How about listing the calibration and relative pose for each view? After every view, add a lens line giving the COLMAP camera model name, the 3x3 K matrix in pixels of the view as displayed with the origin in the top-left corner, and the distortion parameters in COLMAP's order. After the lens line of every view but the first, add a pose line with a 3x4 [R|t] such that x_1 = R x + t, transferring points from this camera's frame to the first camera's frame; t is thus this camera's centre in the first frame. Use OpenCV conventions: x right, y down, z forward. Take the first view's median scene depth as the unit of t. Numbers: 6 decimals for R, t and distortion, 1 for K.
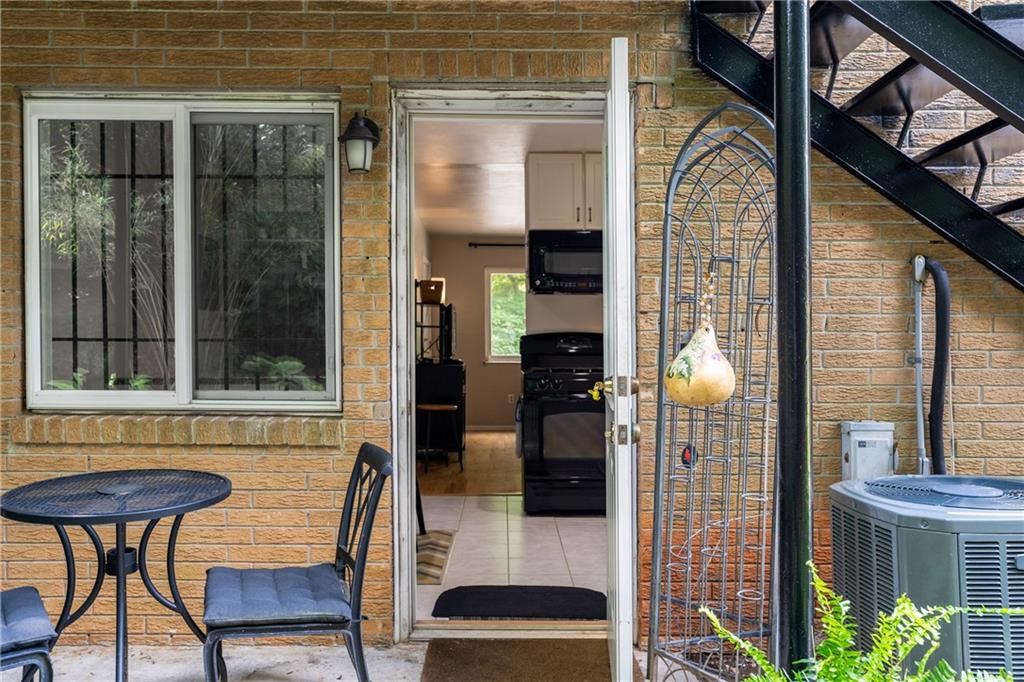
lens RADIAL K [[838.8, 0, 512.0], [0, 838.8, 341.0], [0, 0, 1]] dist [-0.003843, 0.013212]
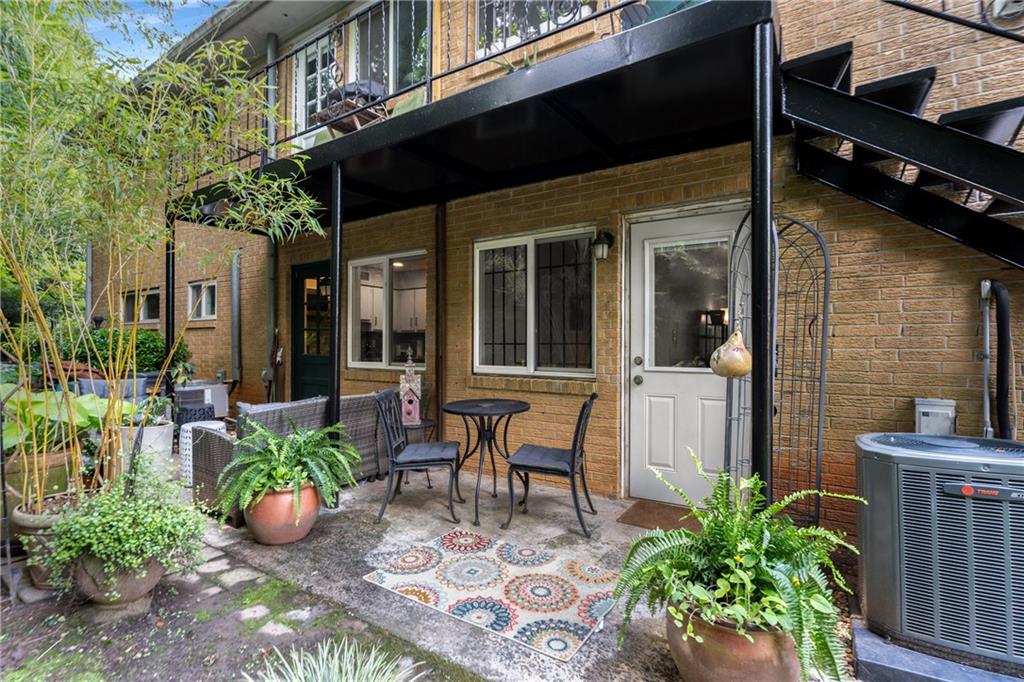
lens RADIAL K [[500.5, 0, 509.0], [0, 500.5, 342.5], [0, 0, 1]] dist [-0.001244, -0.000266]
pose [[0.823208, -0.005352, -0.567715, 0.307544], [-0.001891, 0.999924, -0.012169, 0.011640], [0.567737, 0.011091, 0.823135, -0.110786]]
